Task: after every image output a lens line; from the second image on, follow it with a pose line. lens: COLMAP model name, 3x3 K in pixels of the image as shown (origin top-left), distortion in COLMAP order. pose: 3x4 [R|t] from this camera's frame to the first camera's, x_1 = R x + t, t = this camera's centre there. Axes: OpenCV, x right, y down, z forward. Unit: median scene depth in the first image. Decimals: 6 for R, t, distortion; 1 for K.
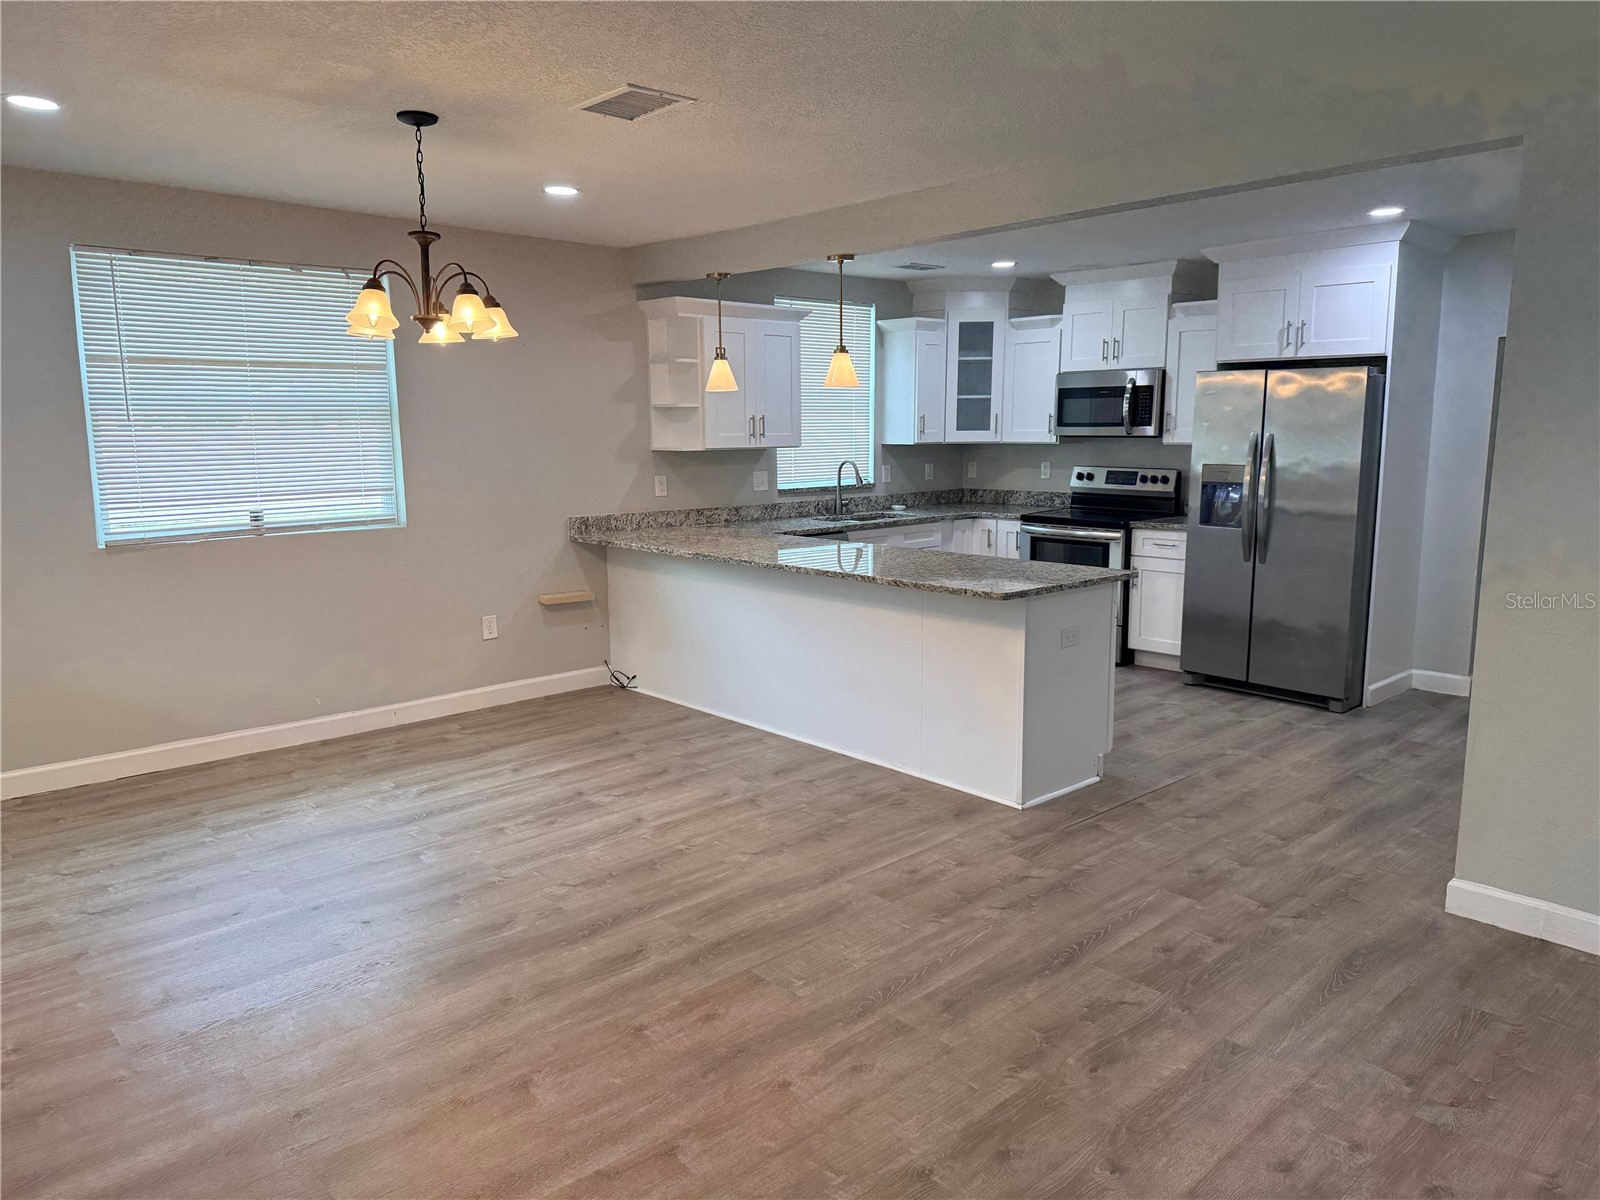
lens RADIAL K [[1112.8, 0, 800.4], [0, 1112.8, 605.1], [0, 0, 1]] dist [0.080077, -0.108168]
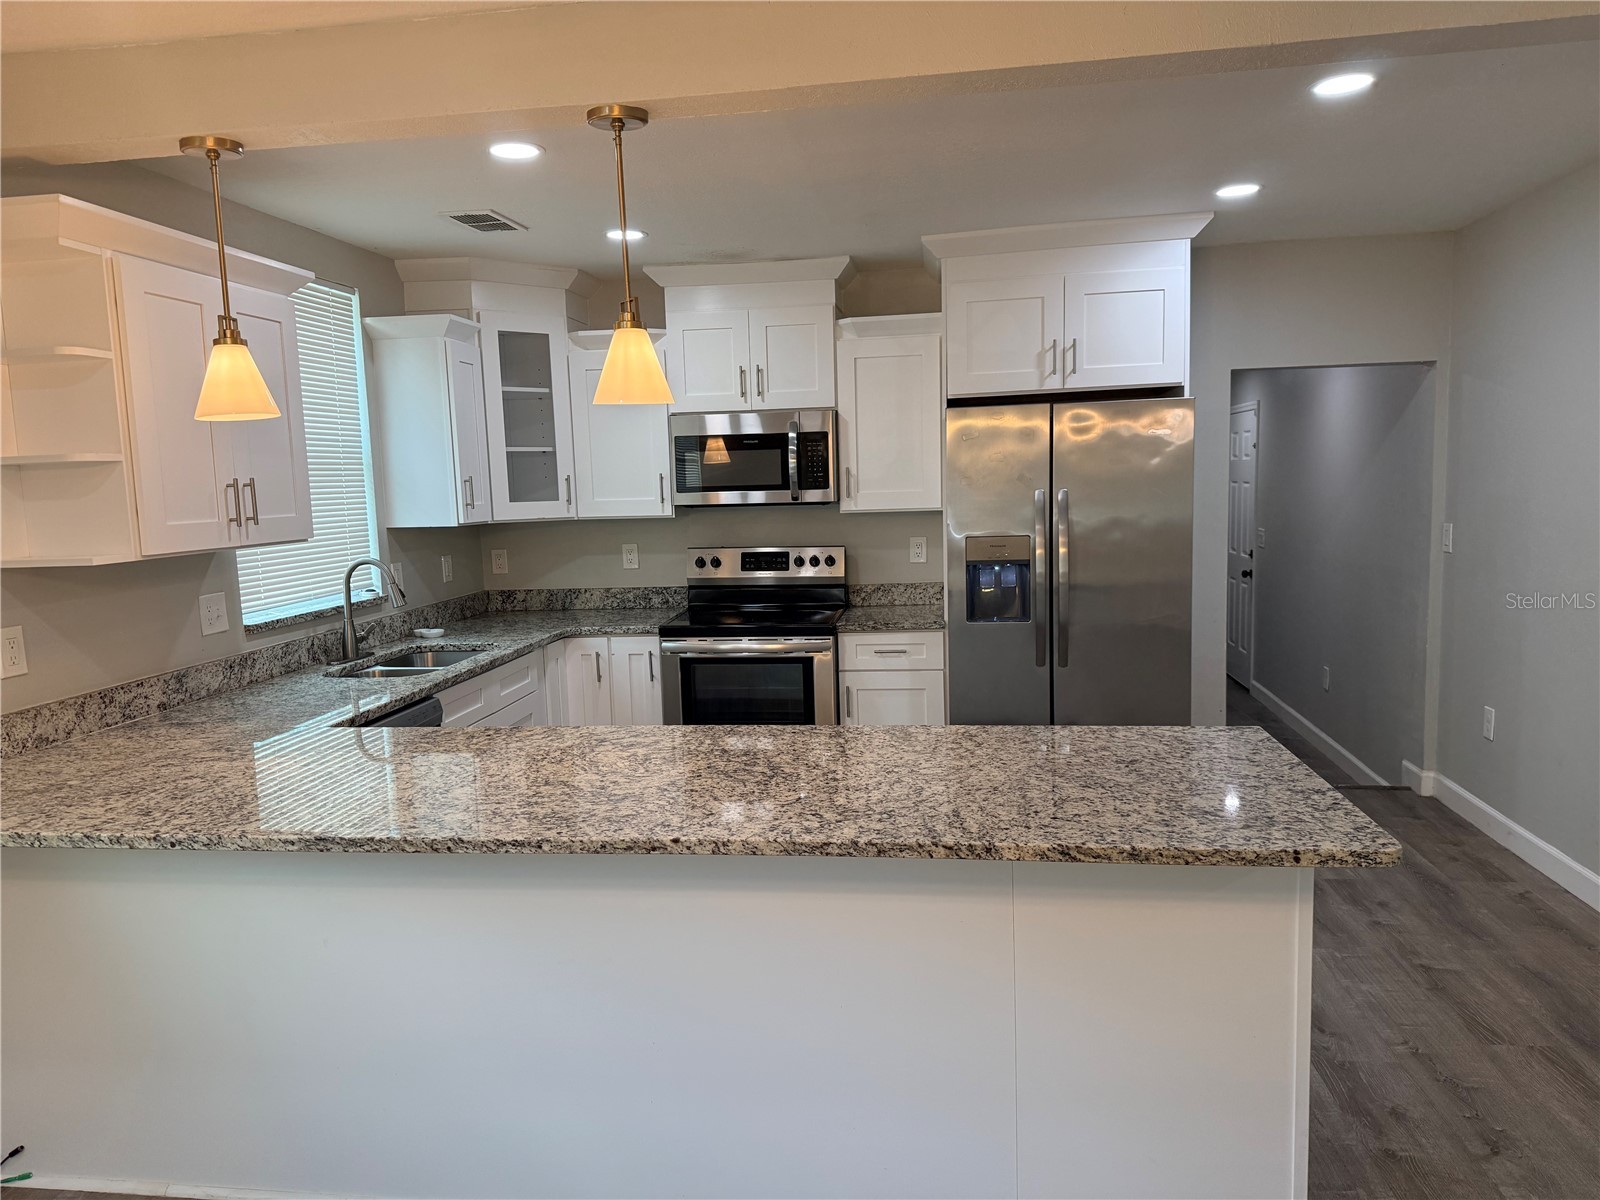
lens RADIAL K [[1112.8, 0, 800.4], [0, 1112.8, 605.1], [0, 0, 1]] dist [0.080077, -0.108168]
pose [[0.767850, -0.090049, 0.634269, -0.180390], [0.130408, 0.991312, -0.017132, -0.086364], [-0.627216, 0.095869, 0.772922, 0.538500]]
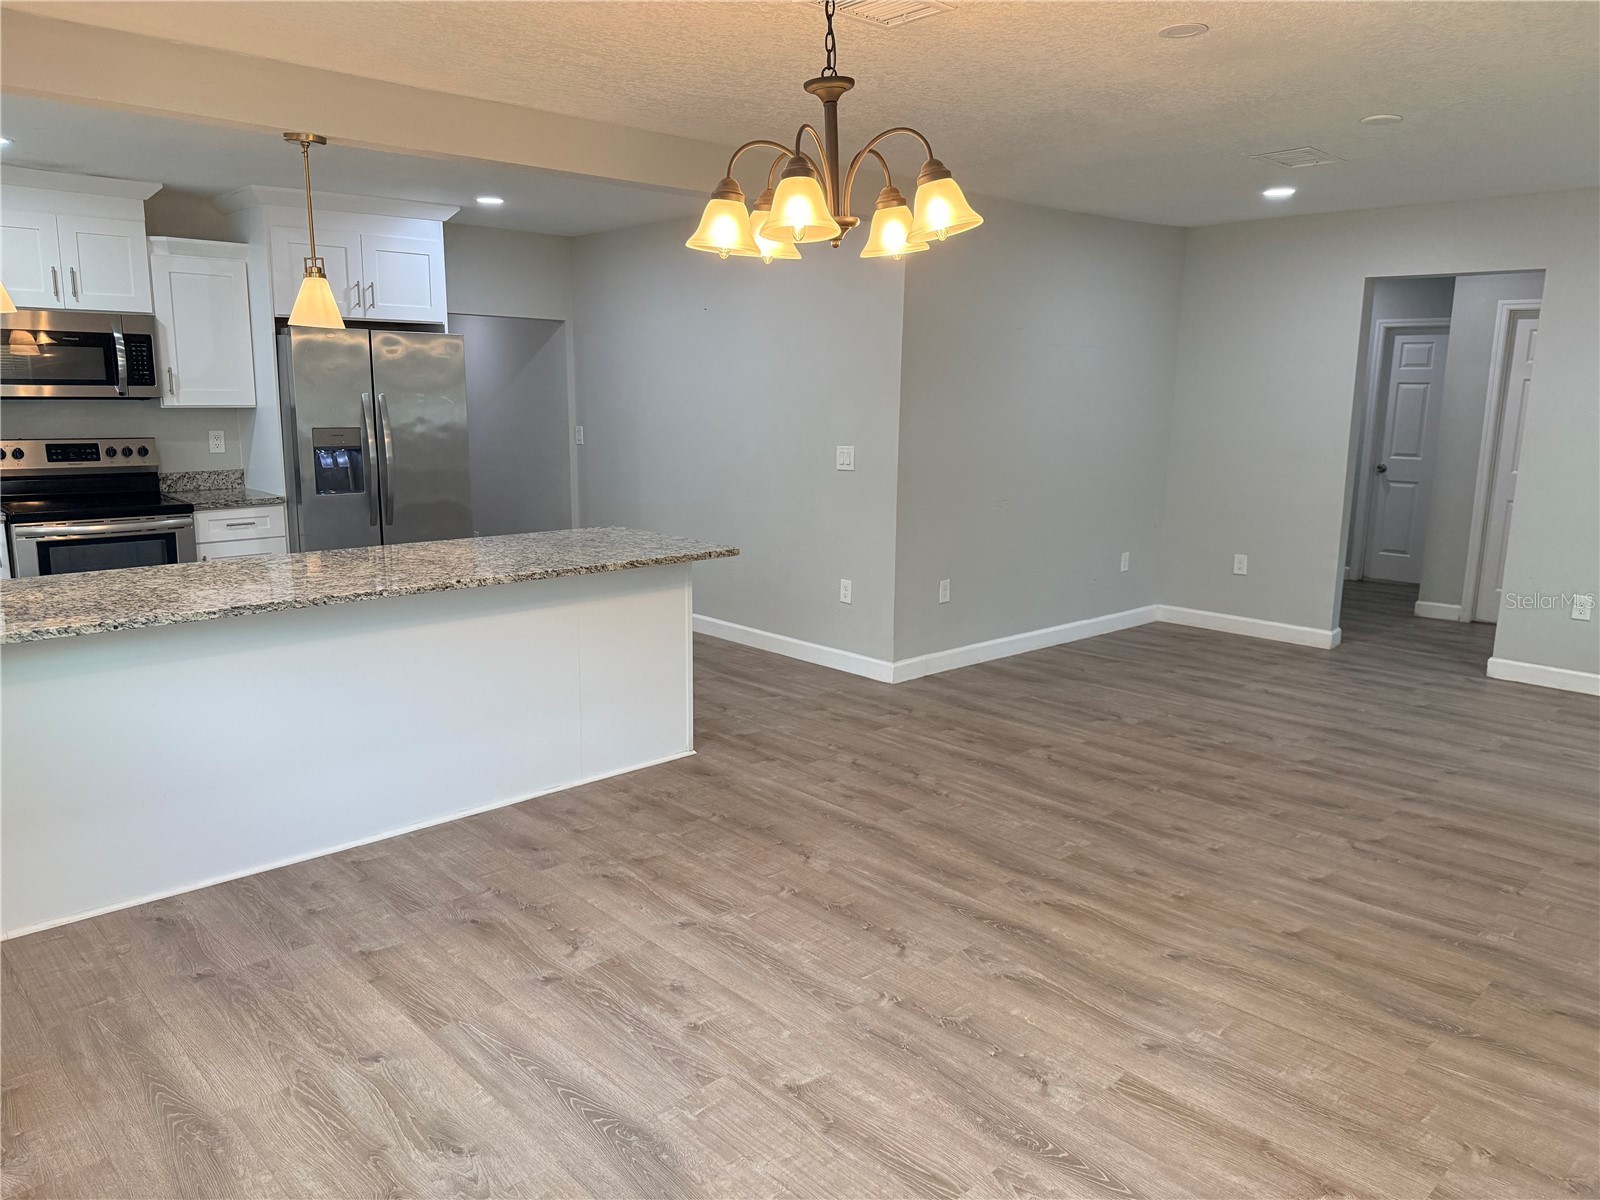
lens RADIAL K [[1112.8, 0, 800.4], [0, 1112.8, 605.1], [0, 0, 1]] dist [0.080077, -0.108168]
pose [[-0.012268, -0.188513, 0.981994, -0.596892], [0.149870, 0.970628, 0.188203, -0.101502], [-0.988630, 0.149480, 0.016345, 0.630194]]
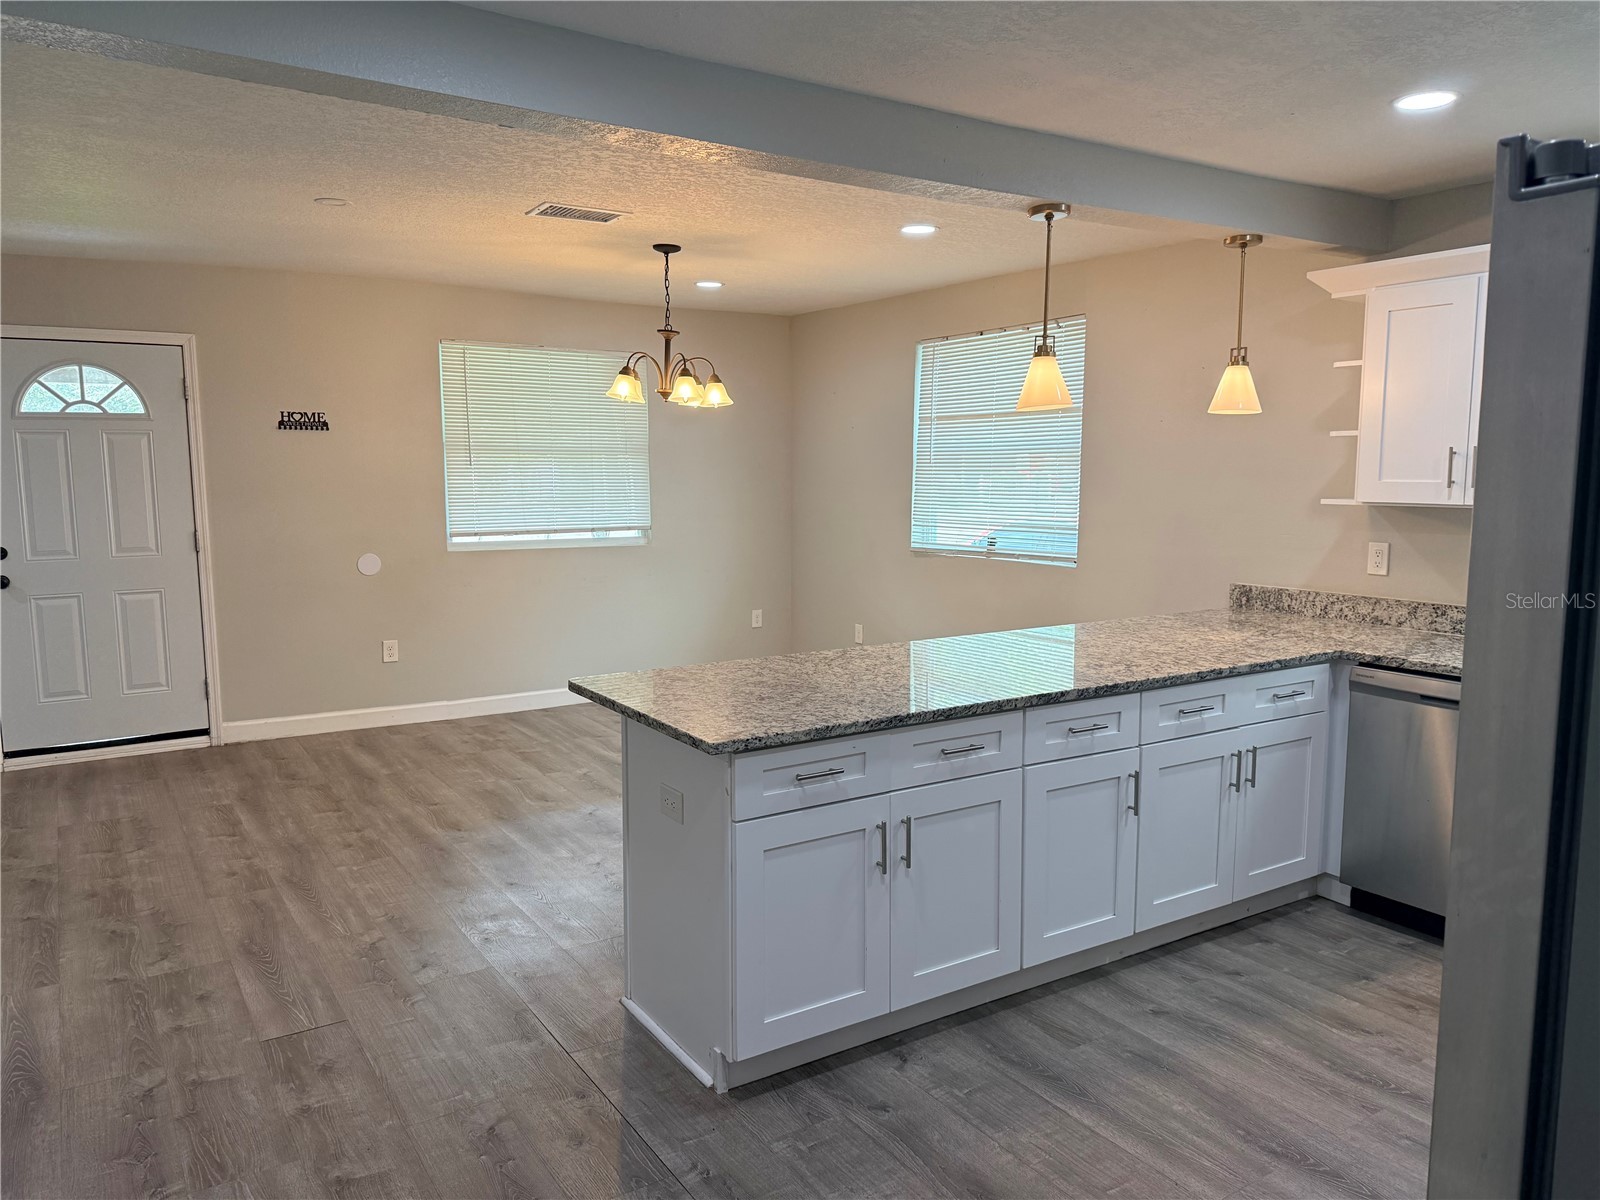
lens RADIAL K [[1133.8, 0, 800.0], [0, 1133.8, 600.0], [0, 0, 1]] dist [0.018963, -0.001520]
pose [[-0.173308, 0.123389, -0.977108, 0.628885], [-0.155167, 0.976309, 0.150810, -0.143766], [0.972567, 0.177751, -0.150057, 0.858444]]
